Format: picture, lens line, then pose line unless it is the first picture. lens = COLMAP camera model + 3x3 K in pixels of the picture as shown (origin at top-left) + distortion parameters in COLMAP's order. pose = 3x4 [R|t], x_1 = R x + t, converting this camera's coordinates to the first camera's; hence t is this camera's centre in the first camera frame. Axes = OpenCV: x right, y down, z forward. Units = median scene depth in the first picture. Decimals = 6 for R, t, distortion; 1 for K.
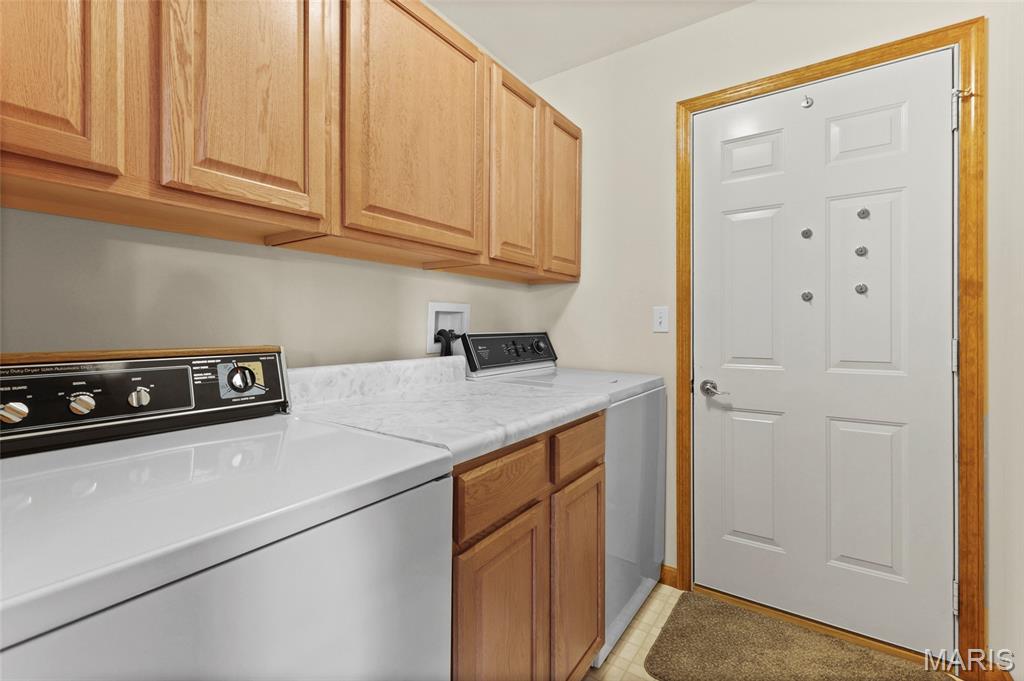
lens RADIAL K [[448.7, 0, 511.7], [0, 448.7, 332.2], [0, 0, 1]] dist [-0.000747, -0.000685]
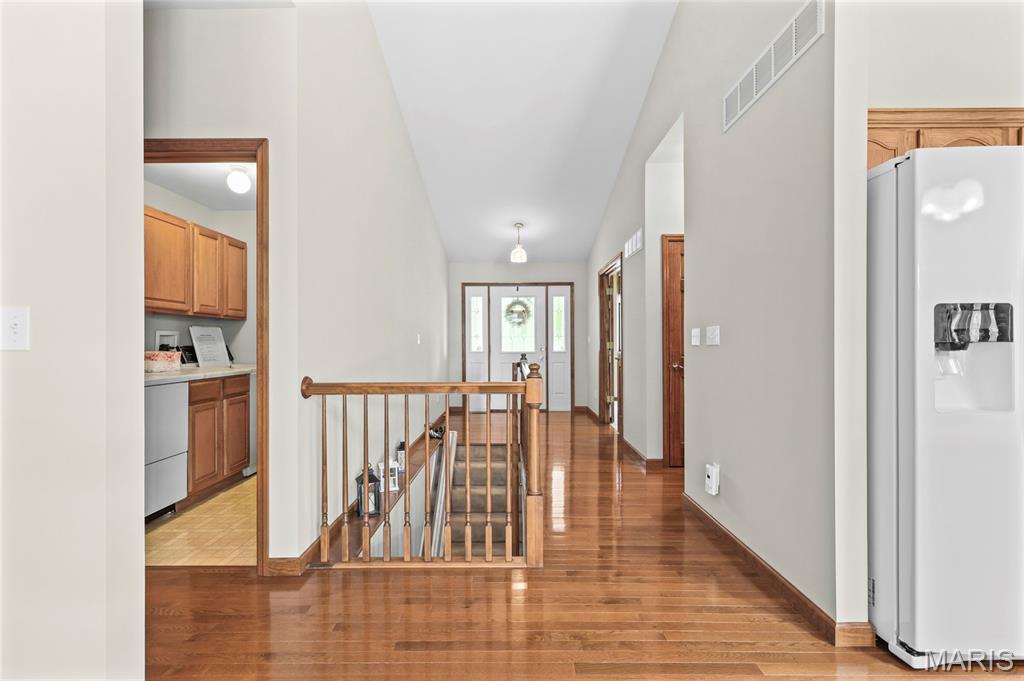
lens RADIAL K [[448.7, 0, 514.0], [0, 448.7, 346.0], [0, 0, 1]] dist [-0.000747, -0.000685]
pose [[0.816616, -0.006294, 0.577147, -0.031453], [0.010316, 0.999940, -0.003693, 0.026174], [-0.577089, 0.008970, 0.816632, -1.554954]]
